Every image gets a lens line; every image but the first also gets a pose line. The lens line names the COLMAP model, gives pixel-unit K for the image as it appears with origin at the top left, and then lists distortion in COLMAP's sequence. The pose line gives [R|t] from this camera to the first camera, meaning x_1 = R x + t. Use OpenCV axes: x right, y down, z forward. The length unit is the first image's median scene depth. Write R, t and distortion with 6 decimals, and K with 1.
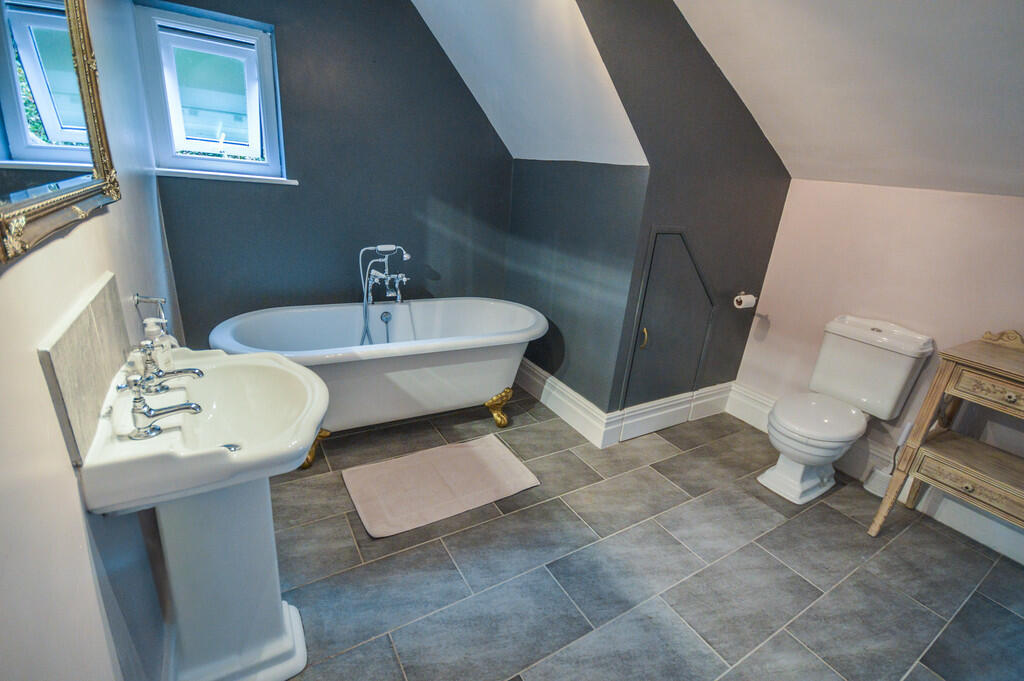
lens RADIAL K [[454.1, 0, 512.0], [0, 454.1, 340.5], [0, 0, 1]] dist [0.002742, 0.000310]
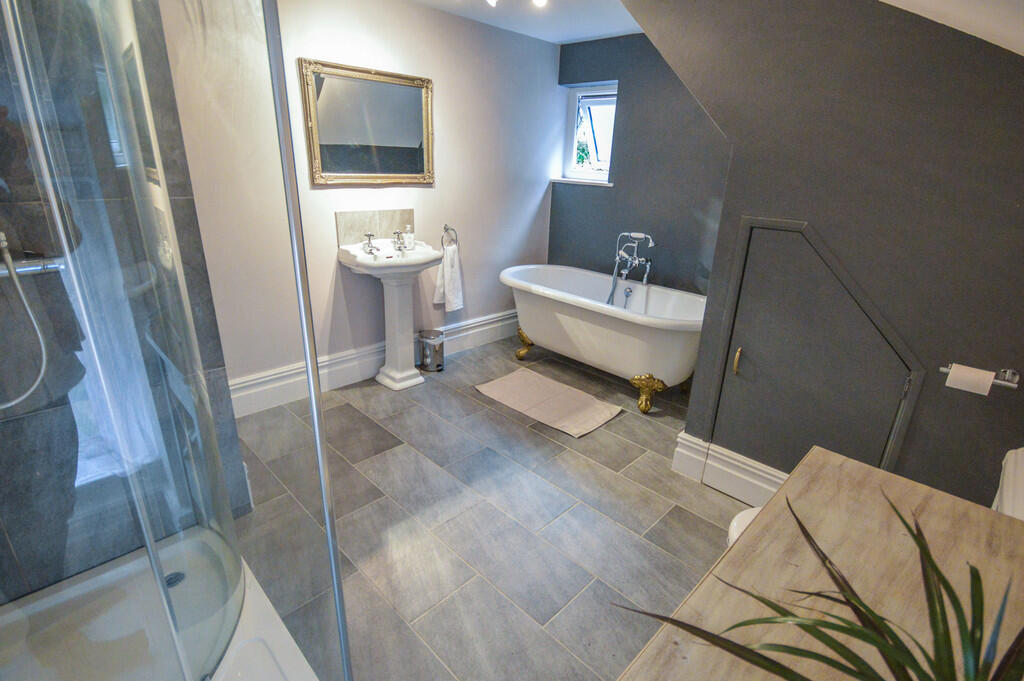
lens RADIAL K [[489.2, 0, 512.0], [0, 489.2, 340.5], [0, 0, 1]] dist [0.002024, 0.000530]
pose [[0.253000, 0.257553, -0.932554, 1.029920], [-0.343102, 0.925148, 0.162425, -0.043576], [0.904584, 0.278868, 0.322429, 0.383619]]
